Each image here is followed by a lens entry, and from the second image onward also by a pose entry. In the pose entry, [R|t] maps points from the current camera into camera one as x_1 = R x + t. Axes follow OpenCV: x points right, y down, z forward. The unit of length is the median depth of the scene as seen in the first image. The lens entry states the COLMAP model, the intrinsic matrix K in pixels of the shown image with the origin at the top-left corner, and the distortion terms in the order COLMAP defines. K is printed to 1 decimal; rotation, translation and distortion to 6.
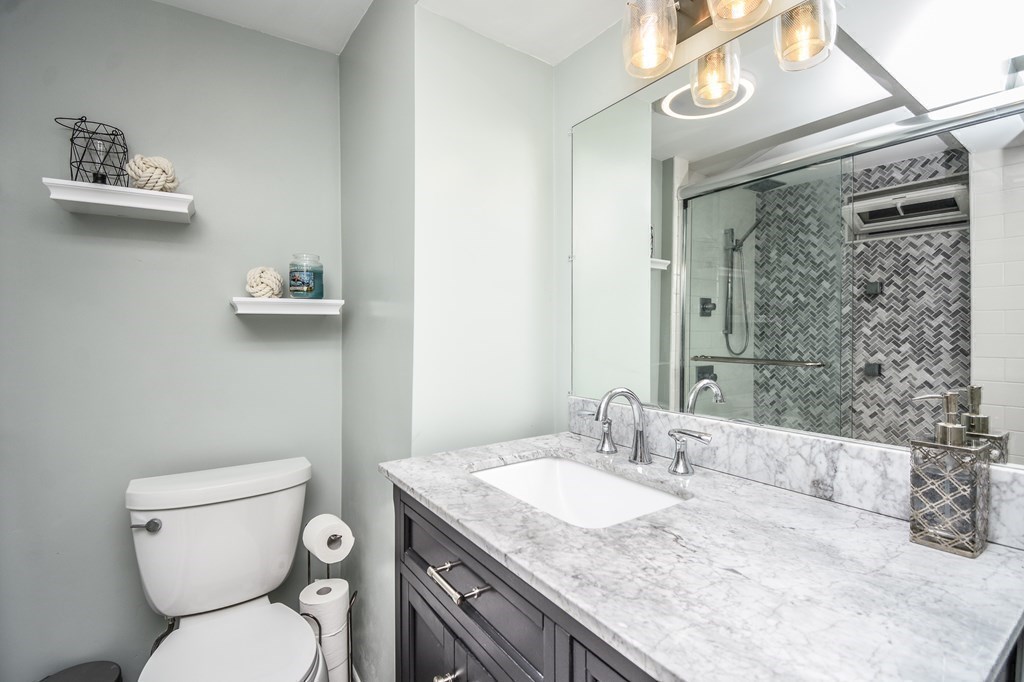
lens RADIAL K [[464.7, 0, 514.4], [0, 464.7, 329.1], [0, 0, 1]] dist [0.032146, -0.024297]
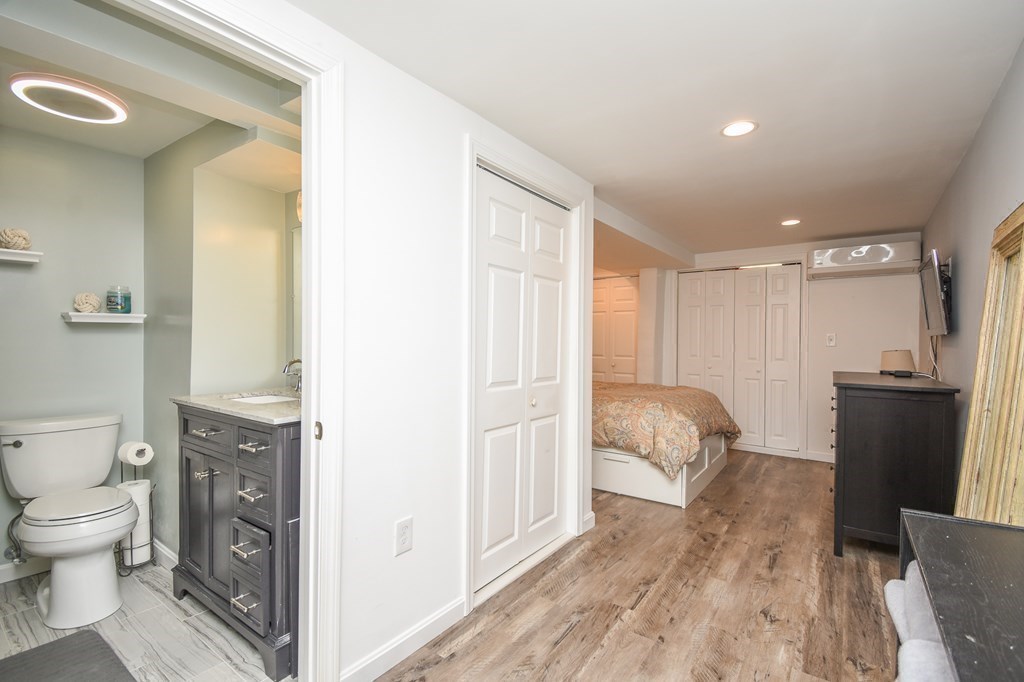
lens RADIAL K [[444.9, 0, 491.9], [0, 444.9, 336.9], [0, 0, 1]] dist [-0.003312, -0.000419]
pose [[0.943853, 0.005097, 0.330326, 0.290548], [-0.003013, 0.999972, -0.006820, 0.025734], [-0.330351, 0.005442, 0.943842, -0.952358]]
